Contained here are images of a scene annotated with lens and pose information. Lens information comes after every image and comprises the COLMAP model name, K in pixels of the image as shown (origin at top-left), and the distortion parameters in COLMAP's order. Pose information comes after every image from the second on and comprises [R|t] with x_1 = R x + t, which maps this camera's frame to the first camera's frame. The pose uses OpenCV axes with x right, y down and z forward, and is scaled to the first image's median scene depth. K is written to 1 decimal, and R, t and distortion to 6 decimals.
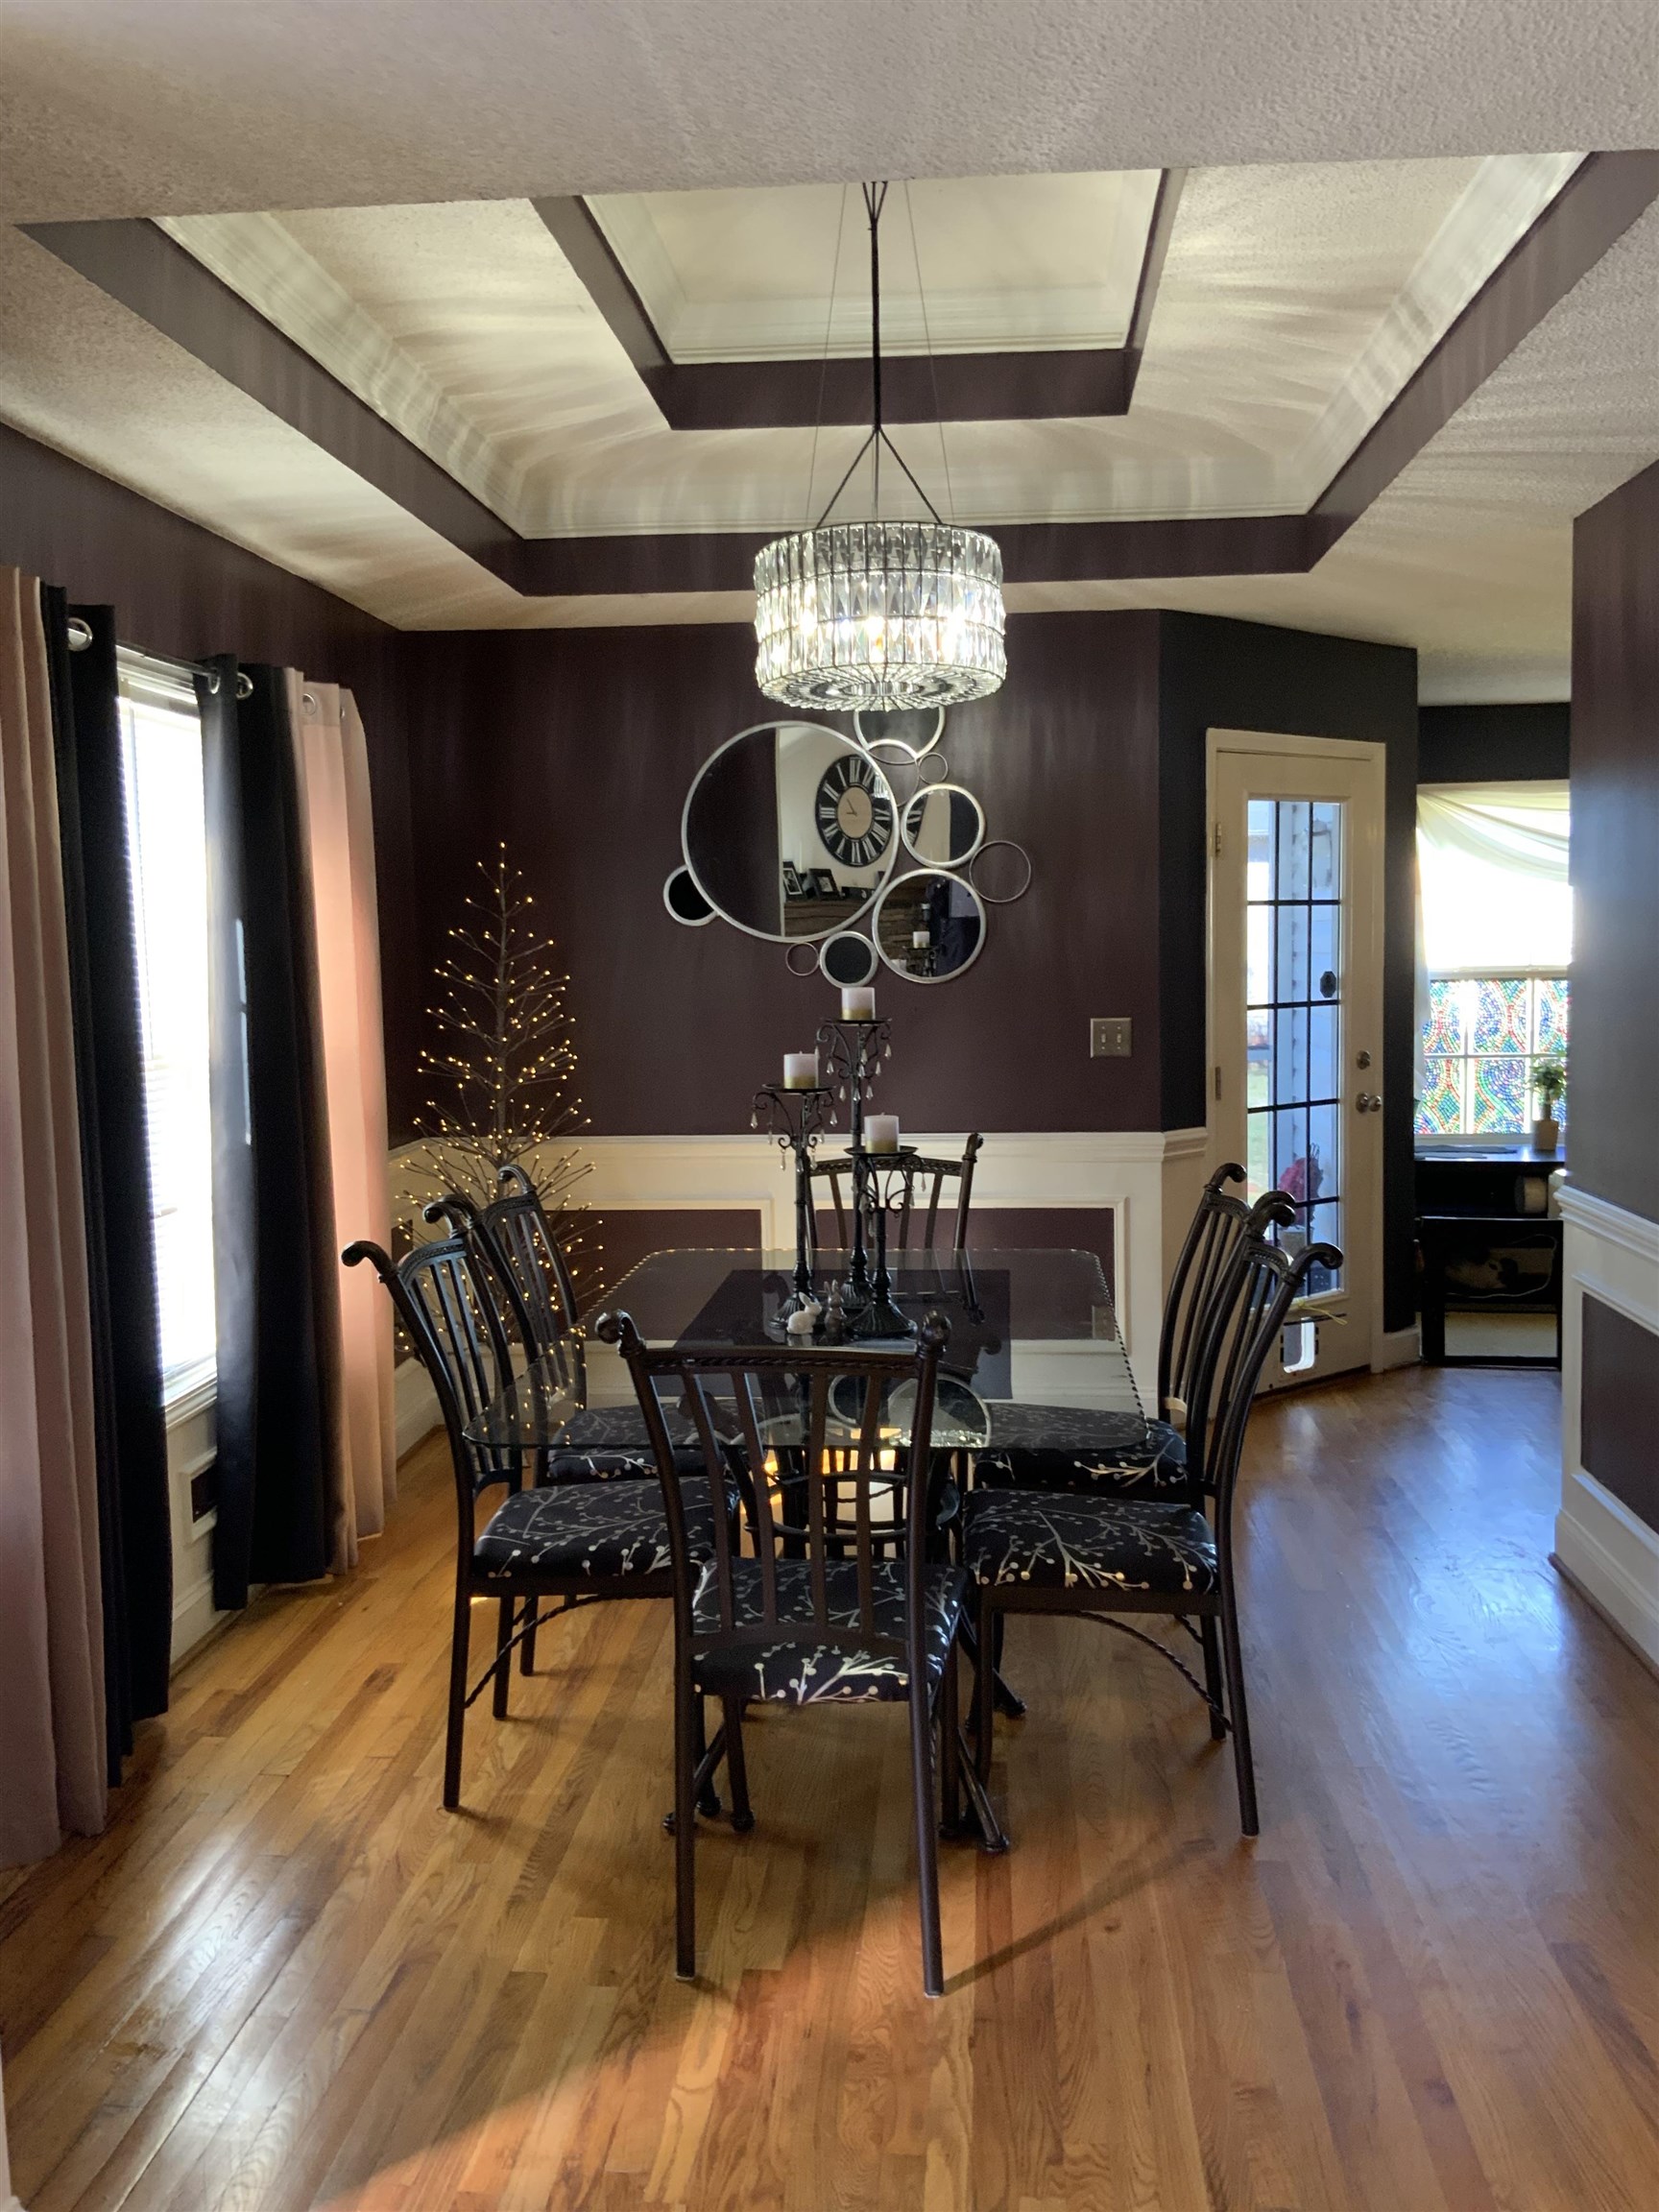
lens RADIAL K [[1815.0, 0, 831.5], [0, 1815.0, 1112.7], [0, 0, 1]] dist [0.105501, -0.202750]
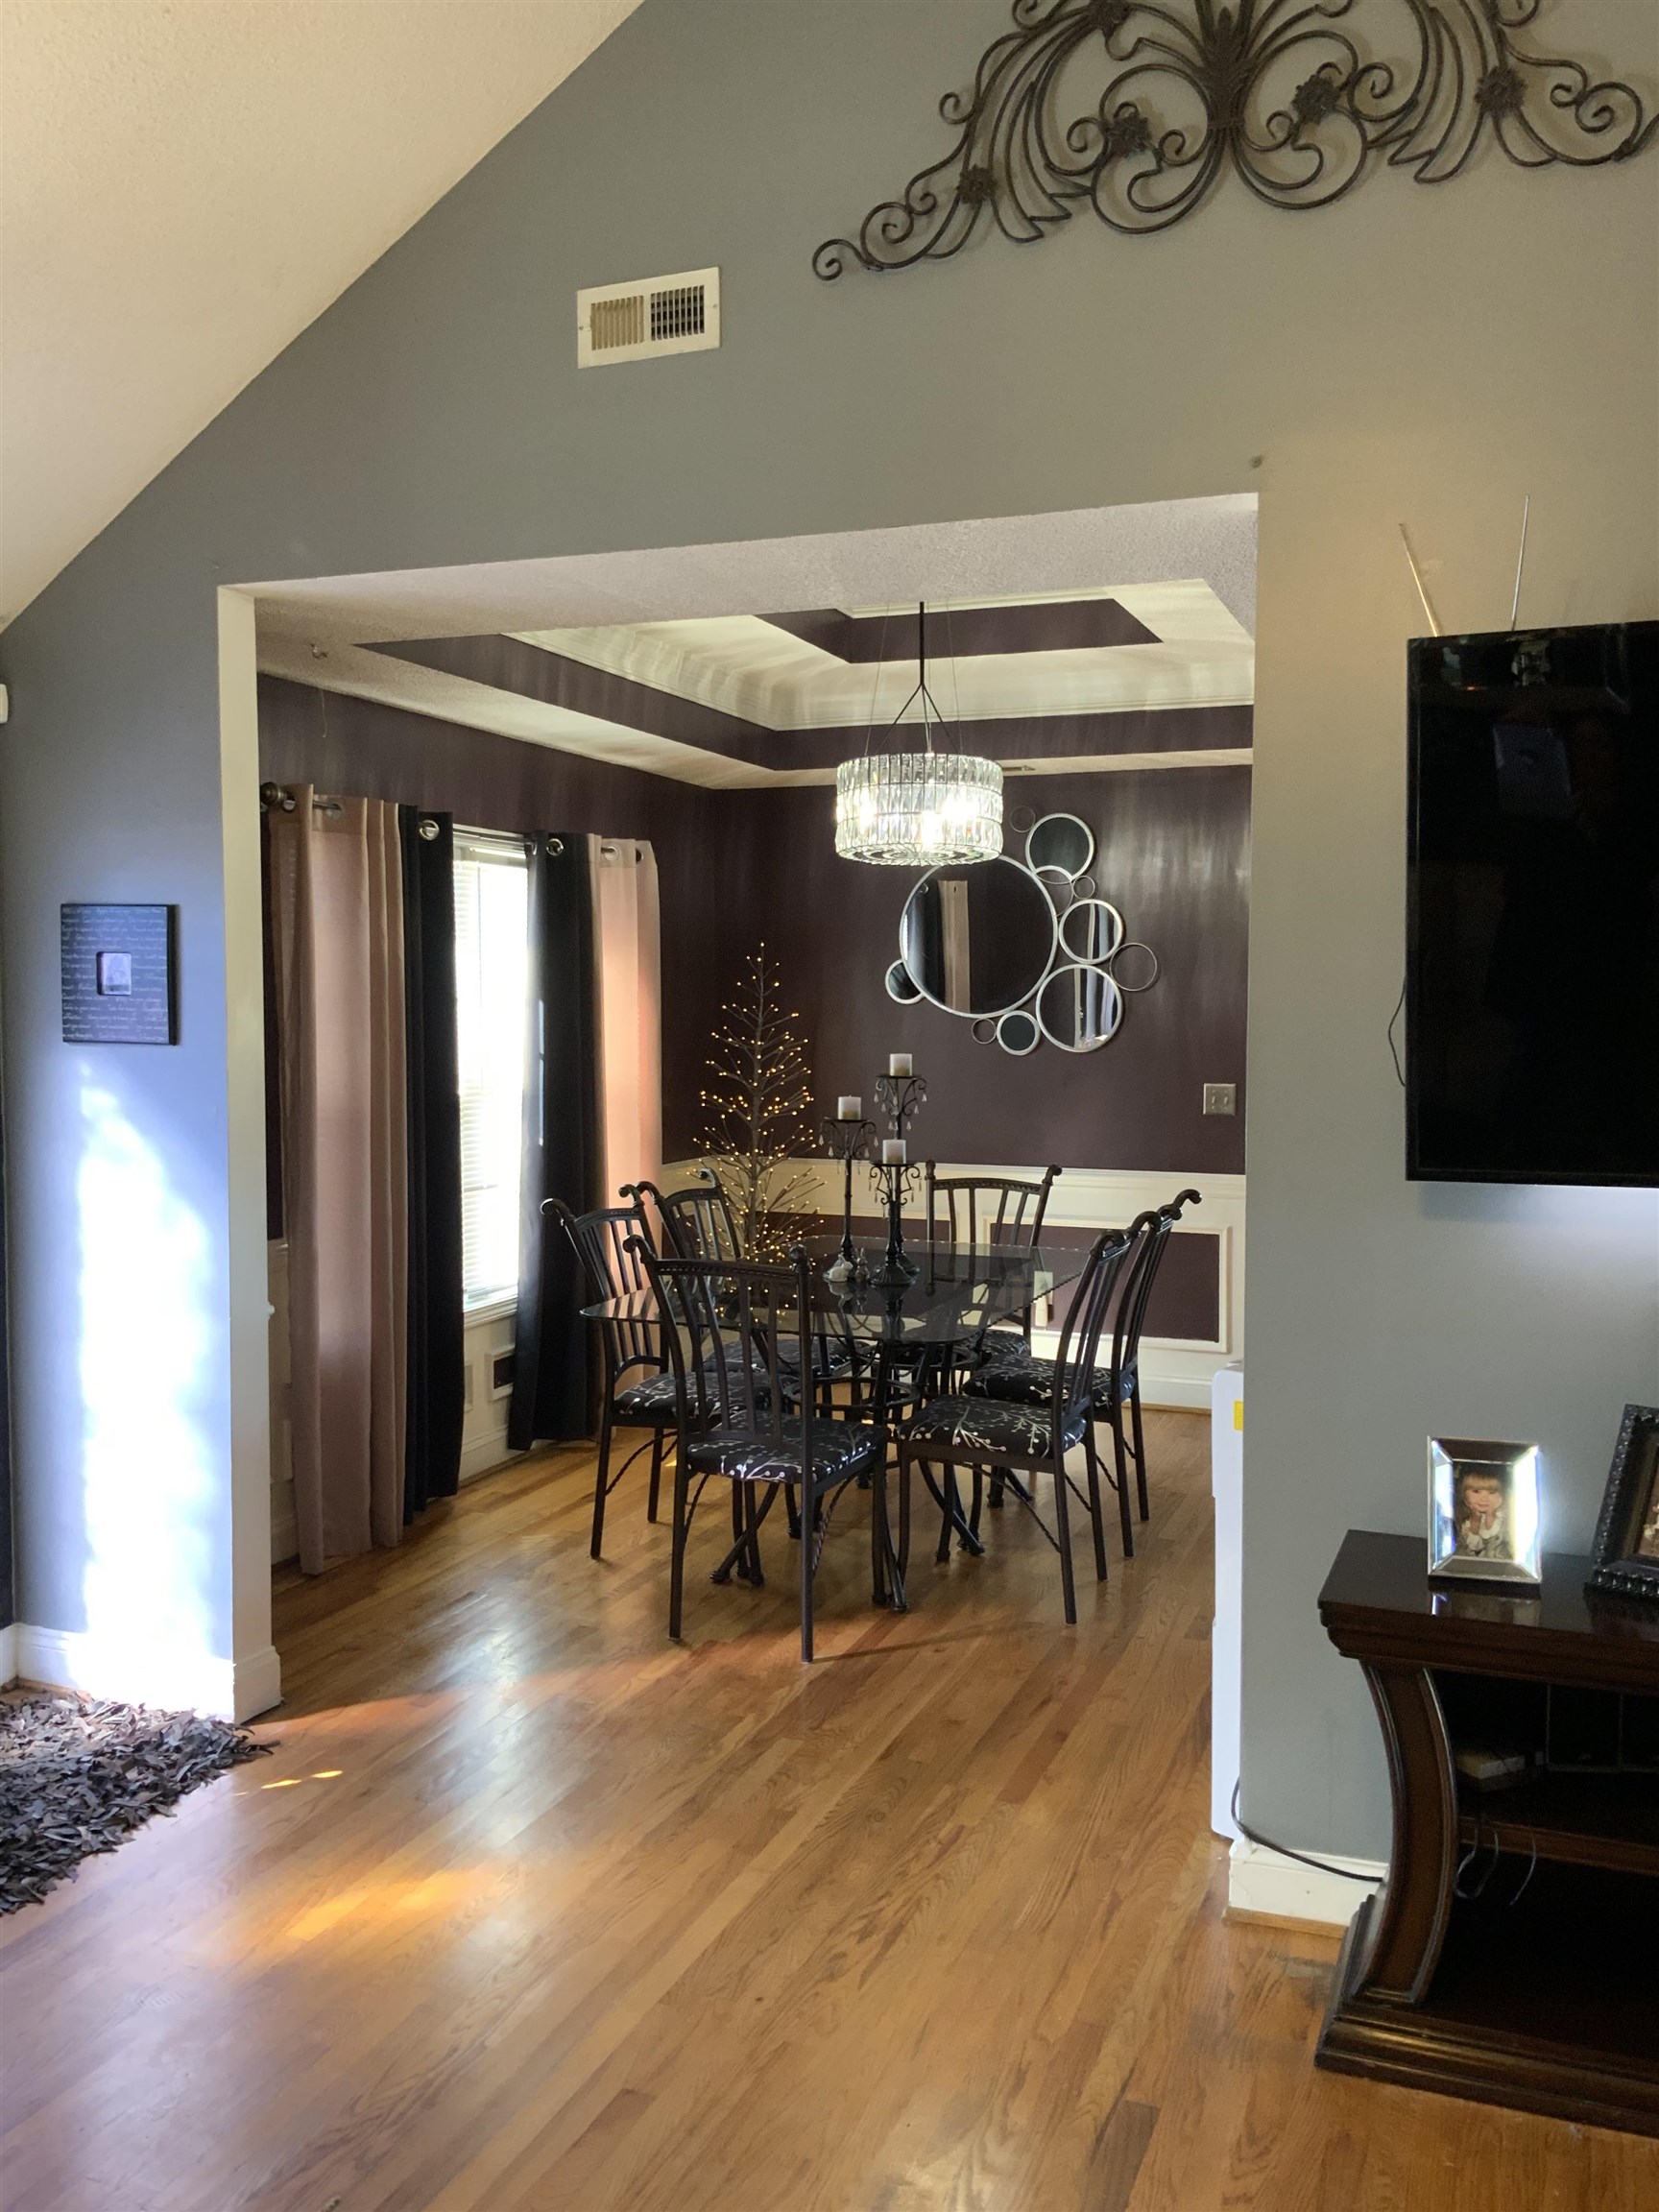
lens RADIAL K [[1815.0, 0, 831.5], [0, 1815.0, 1112.7], [0, 0, 1]] dist [0.105501, -0.202750]
pose [[0.955817, 0.037573, -0.291550, 0.363216], [-0.047013, 0.998570, -0.025441, 0.017813], [0.290178, 0.038024, 0.956217, -0.395139]]
